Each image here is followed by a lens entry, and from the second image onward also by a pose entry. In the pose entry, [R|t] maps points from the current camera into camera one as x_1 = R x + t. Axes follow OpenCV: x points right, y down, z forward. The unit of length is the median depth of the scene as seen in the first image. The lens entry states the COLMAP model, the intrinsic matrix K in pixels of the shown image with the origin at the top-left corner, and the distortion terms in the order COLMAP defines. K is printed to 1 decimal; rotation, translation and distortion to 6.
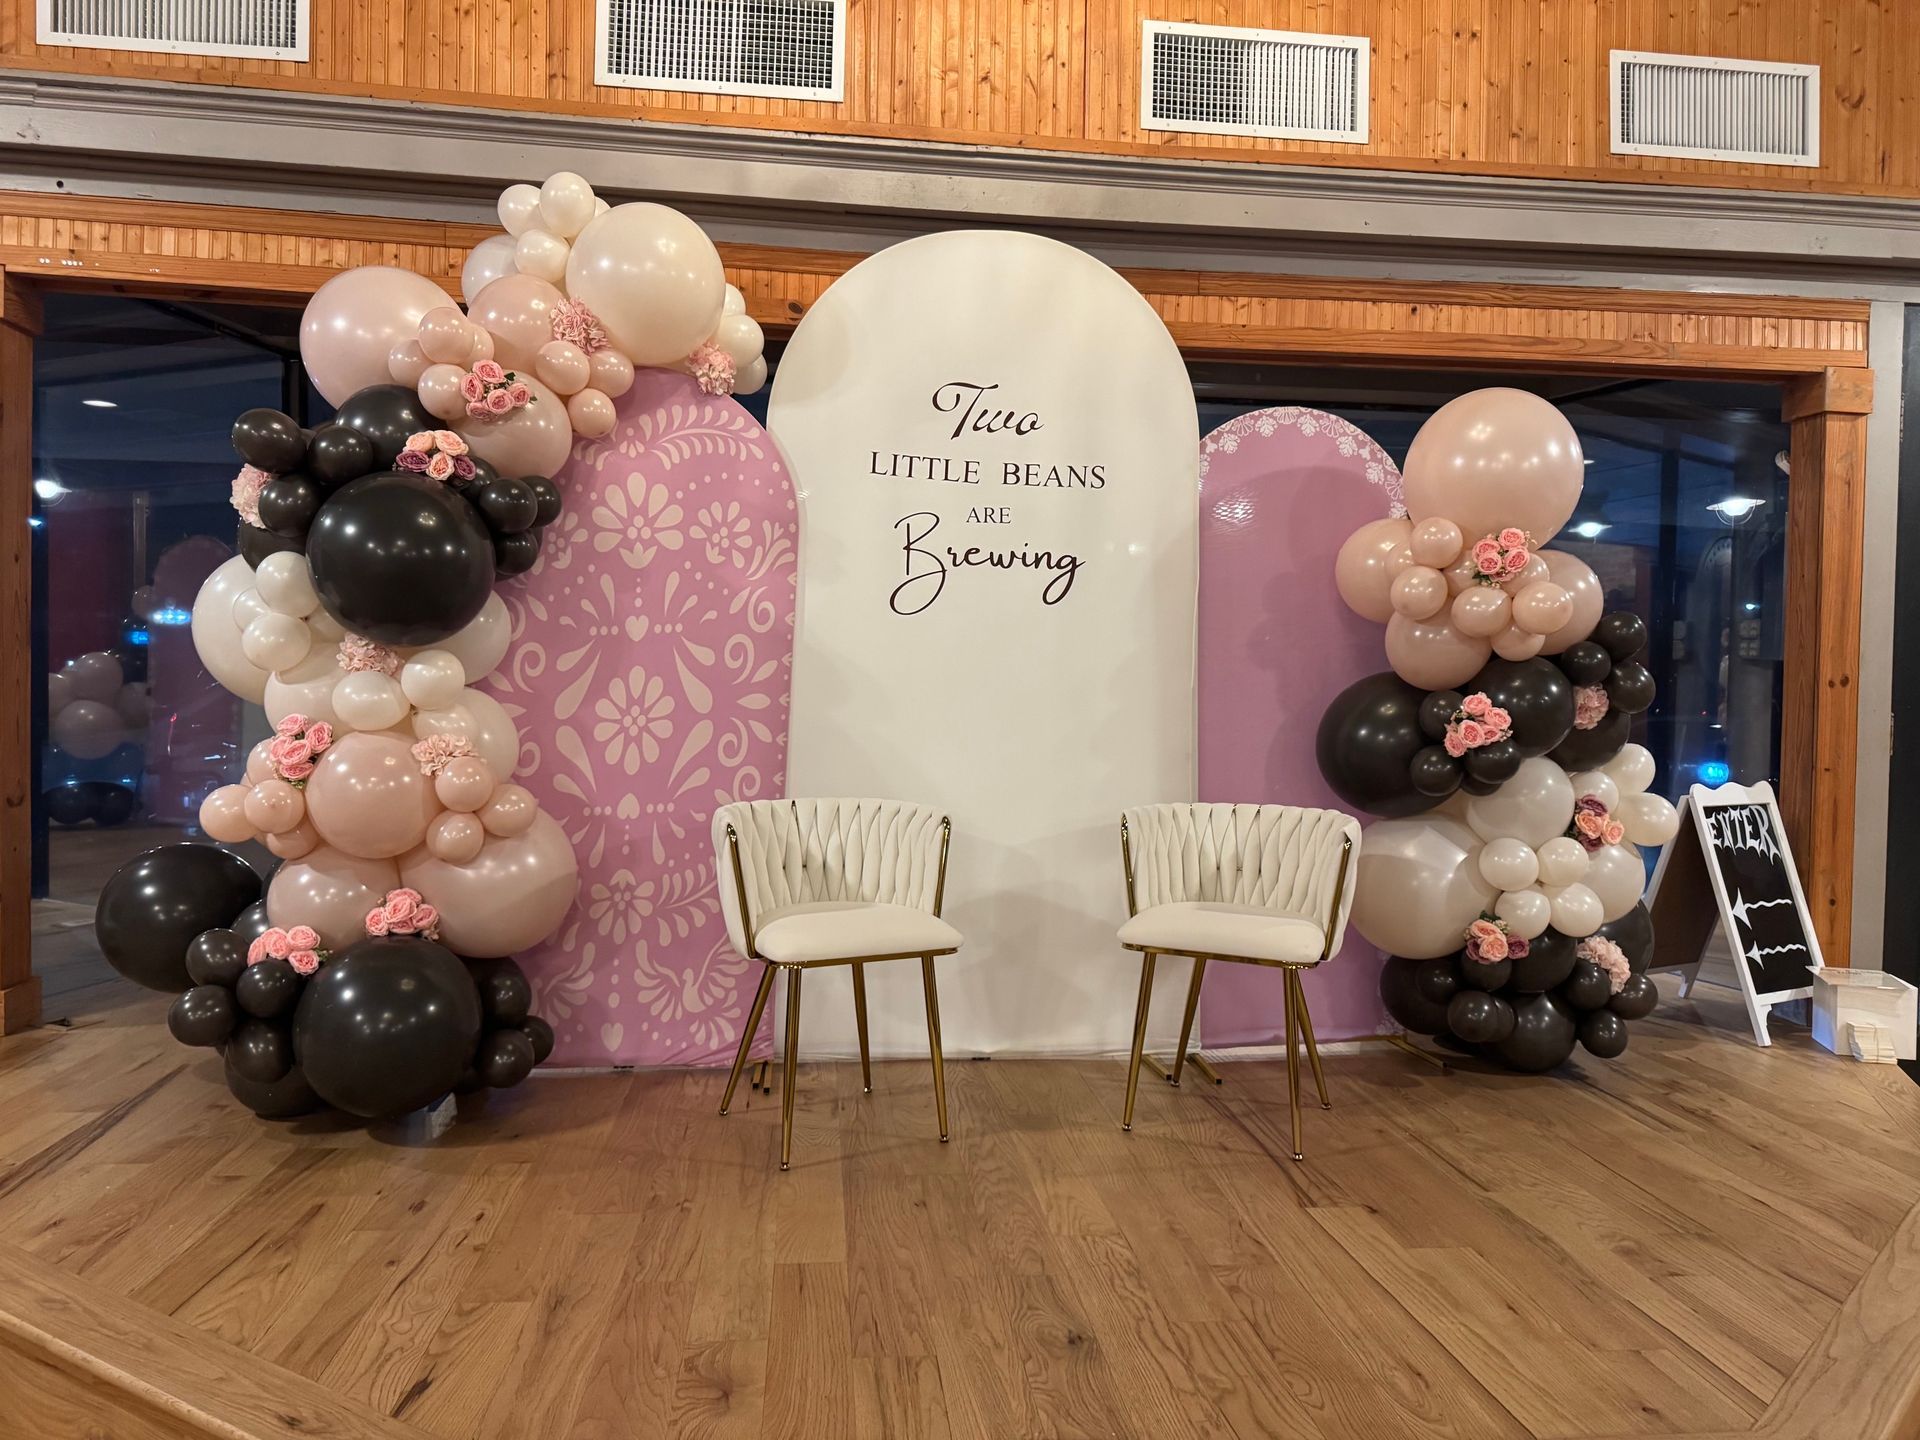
lens RADIAL K [[1373.8, 0, 1018.5], [0, 1373.8, 696.4], [0, 0, 1]] dist [0.040467, -0.042627]
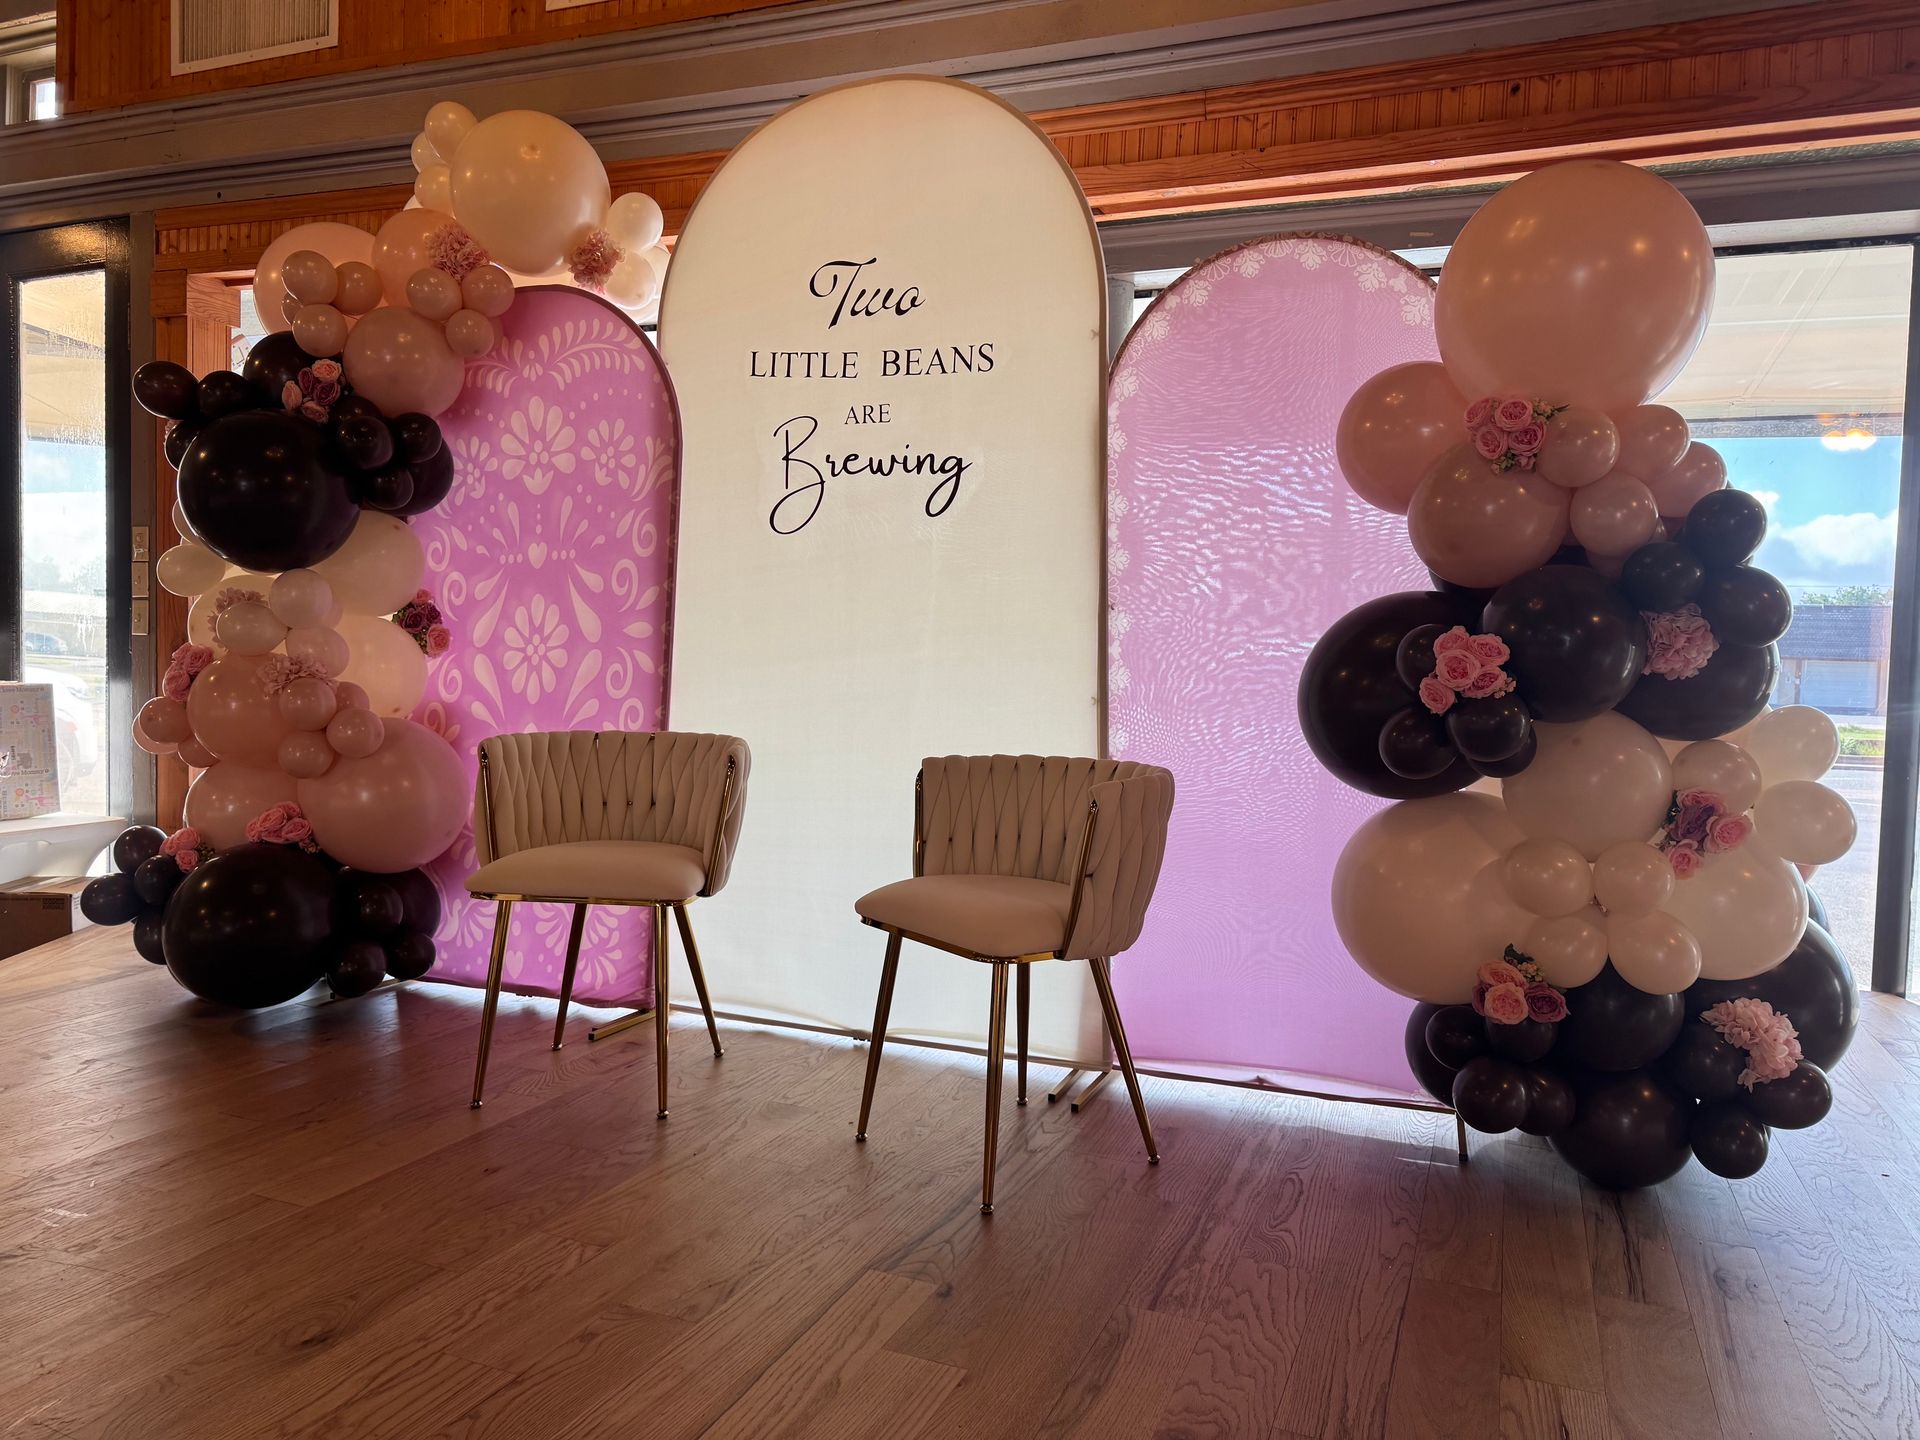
lens RADIAL K [[1373.8, 0, 961.1], [0, 1373.8, 728.0], [0, 0, 1]] dist [0.040467, -0.042627]
pose [[0.870591, 0.031755, -0.490981, 0.469722], [-0.021262, 0.999411, 0.026939, 0.040637], [0.491548, -0.013013, 0.870753, 0.284982]]
